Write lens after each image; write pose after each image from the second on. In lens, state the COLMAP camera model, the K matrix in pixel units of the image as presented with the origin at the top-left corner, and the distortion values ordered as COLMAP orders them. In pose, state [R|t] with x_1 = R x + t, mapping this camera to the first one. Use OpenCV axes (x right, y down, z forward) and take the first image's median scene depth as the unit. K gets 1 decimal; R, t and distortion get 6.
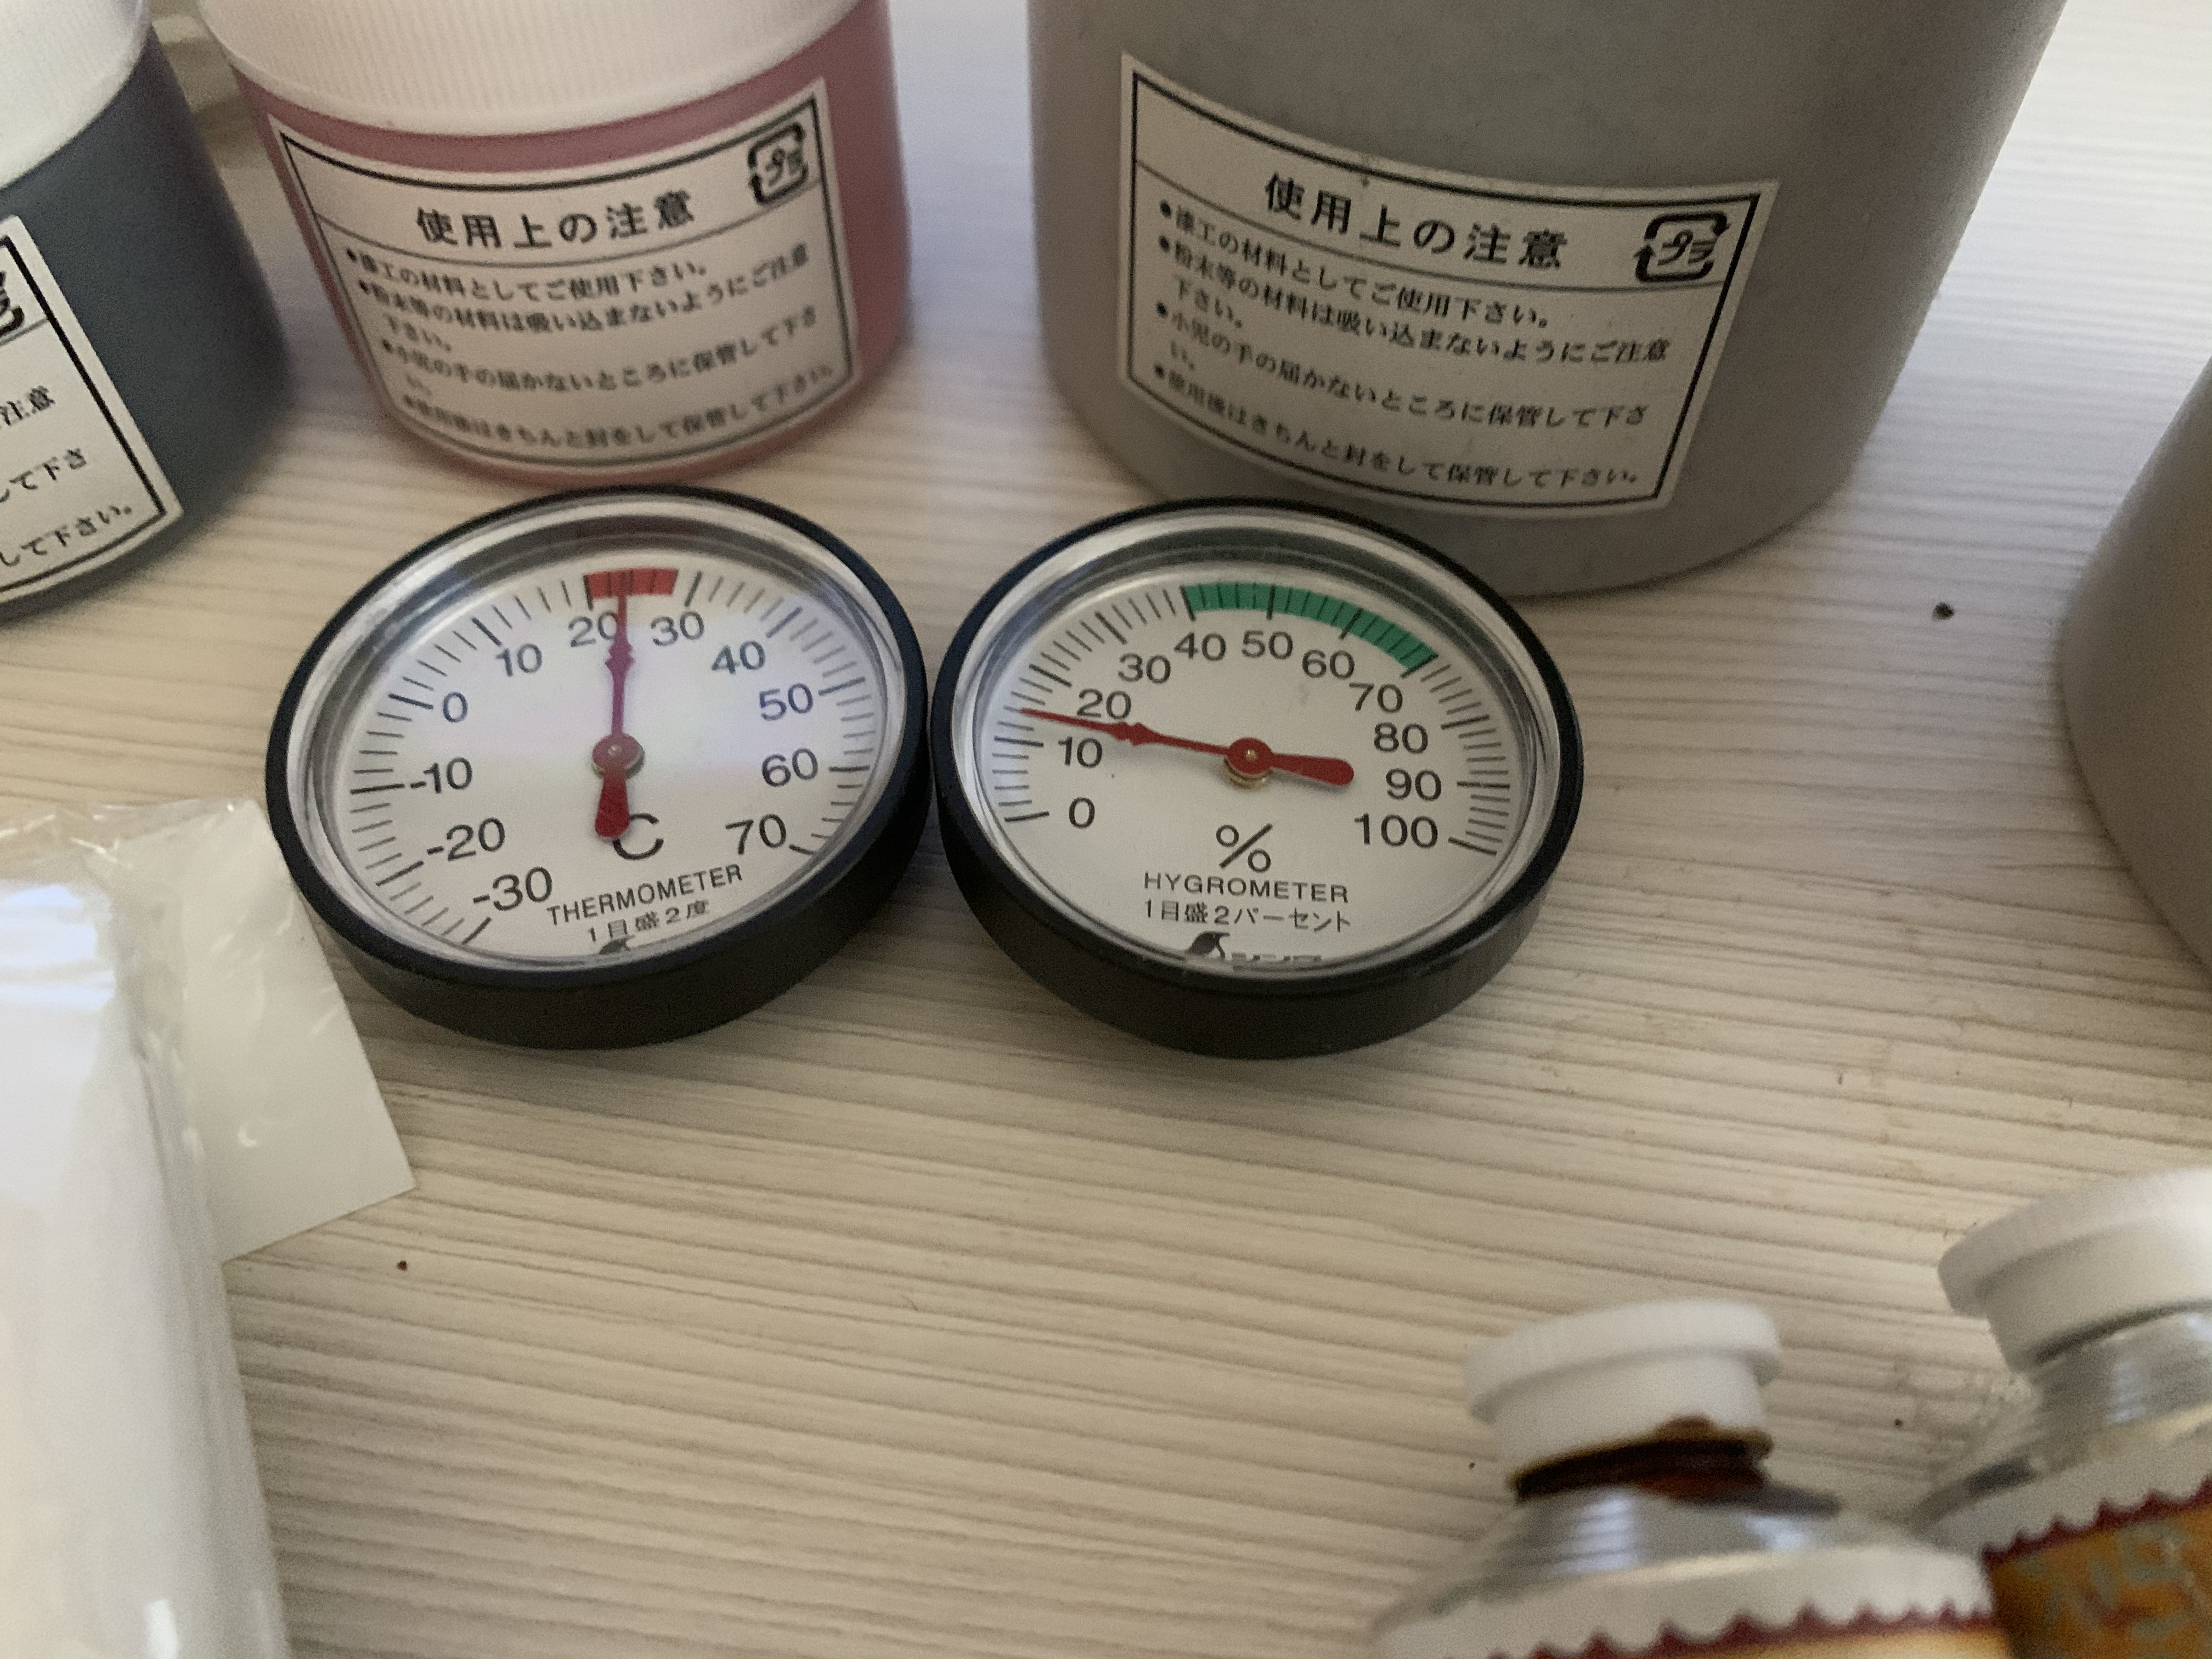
lens RADIAL K [[1814.8, 0, 1106.0], [0, 1814.8, 829.5], [0, 0, 1]] dist [0.001409, -0.091769]
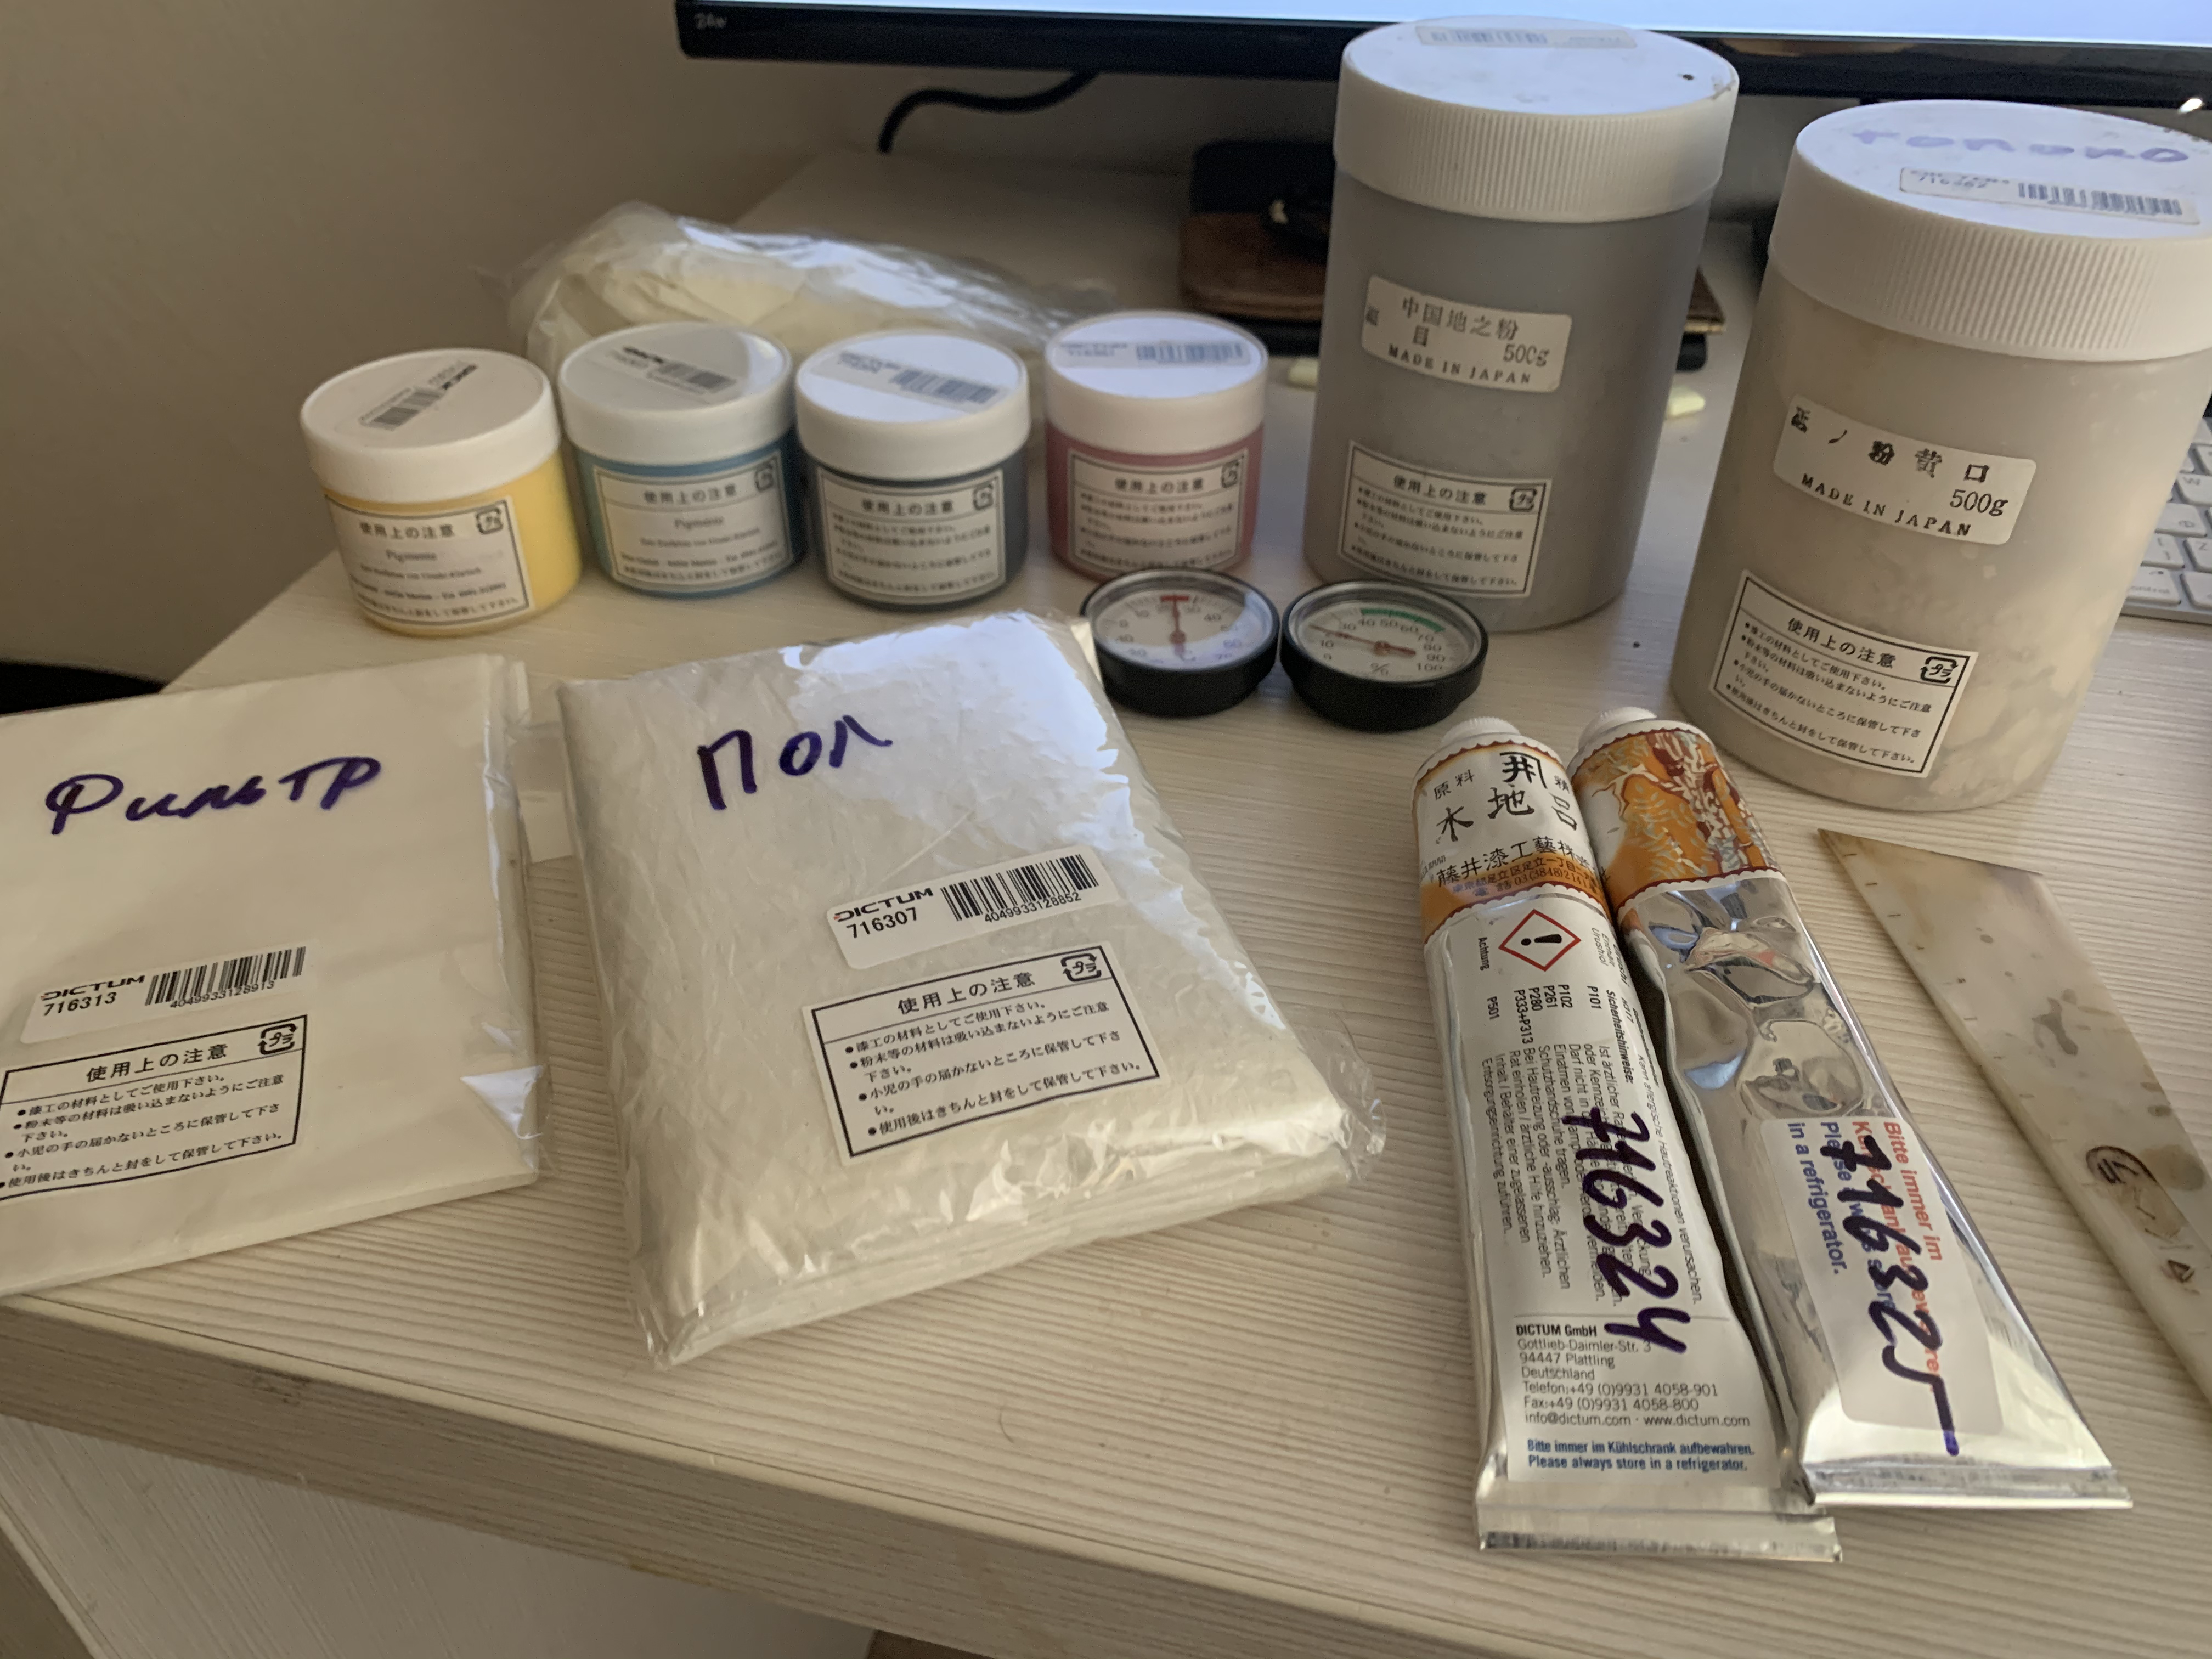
lens RADIAL K [[1683.8, 0, 1105.8], [0, 1683.8, 811.0], [0, 0, 1]] dist [0.022981, -0.005986]
pose [[0.995552, 0.060502, -0.072214, -0.163498], [-0.077985, 0.959307, -0.271382, 1.026275], [0.052857, 0.275807, 0.959759, -1.678830]]
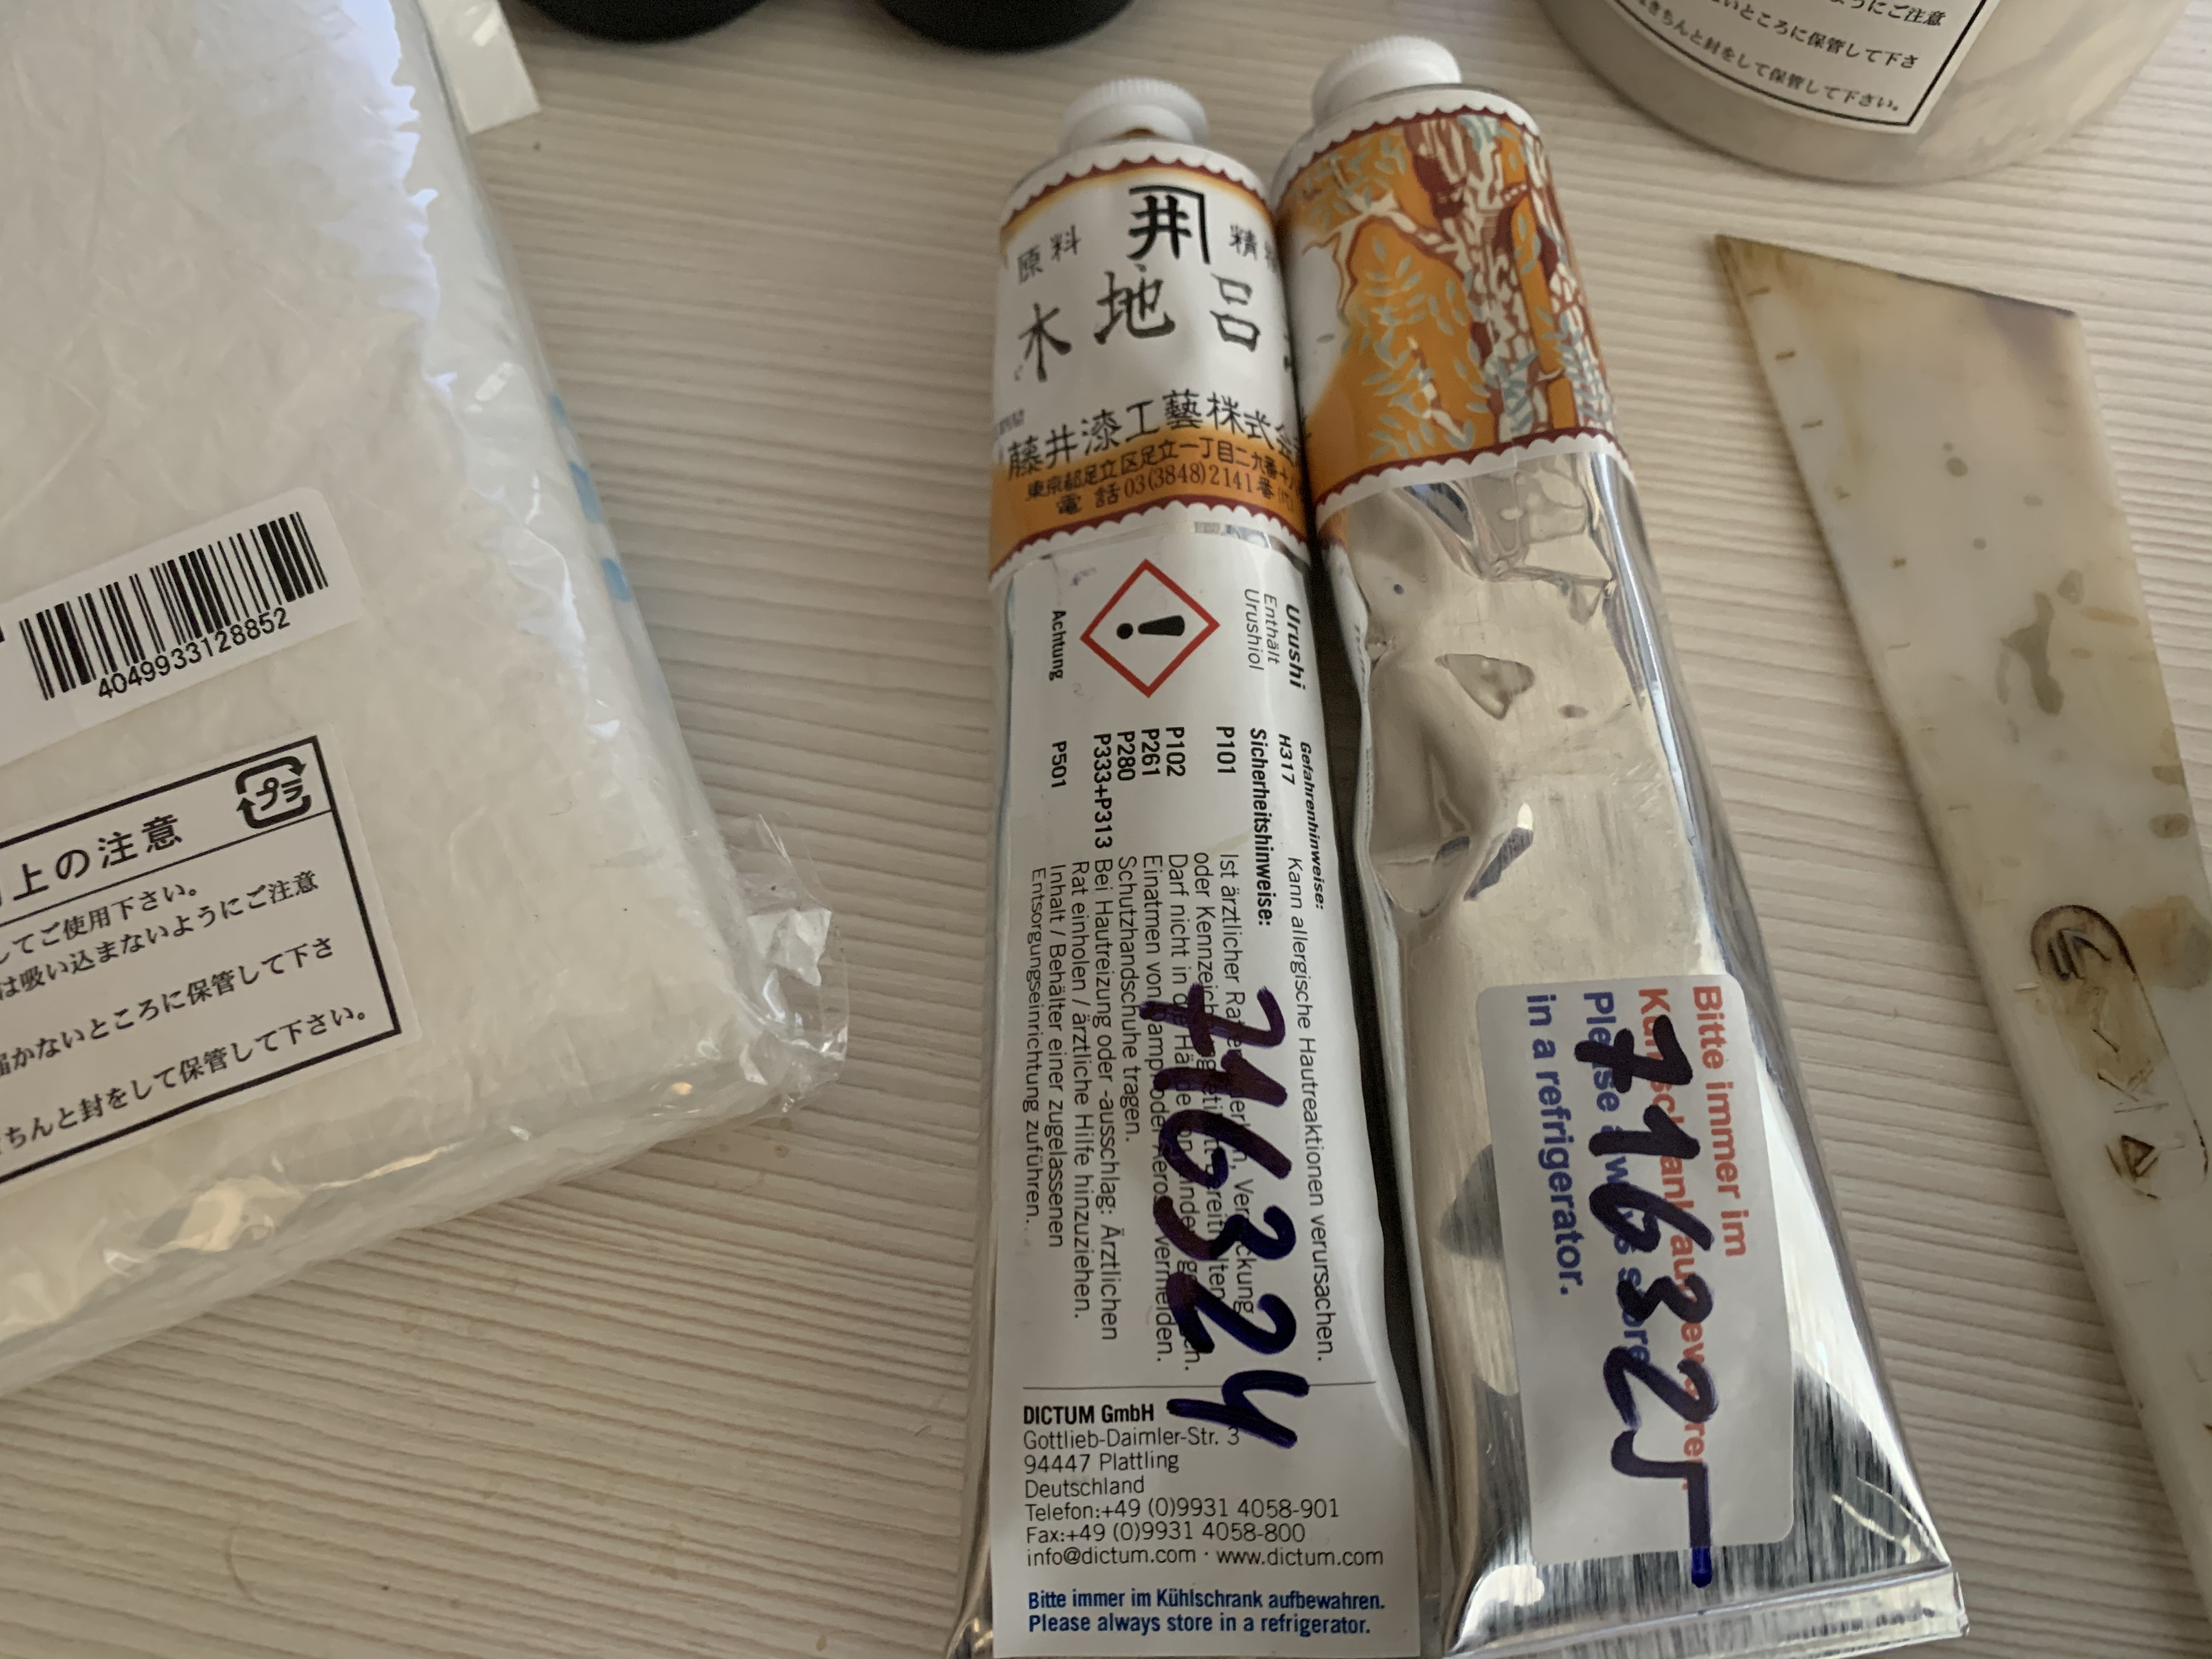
lens RADIAL K [[1686.9, 0, 1084.8], [0, 1686.9, 762.8], [0, 0, 1]] dist [0.006006, -0.004232]
pose [[0.999051, 0.025451, -0.035342, 0.234217], [-0.015941, 0.968861, 0.247091, 0.370147], [0.040530, -0.246293, 0.968348, -0.742417]]
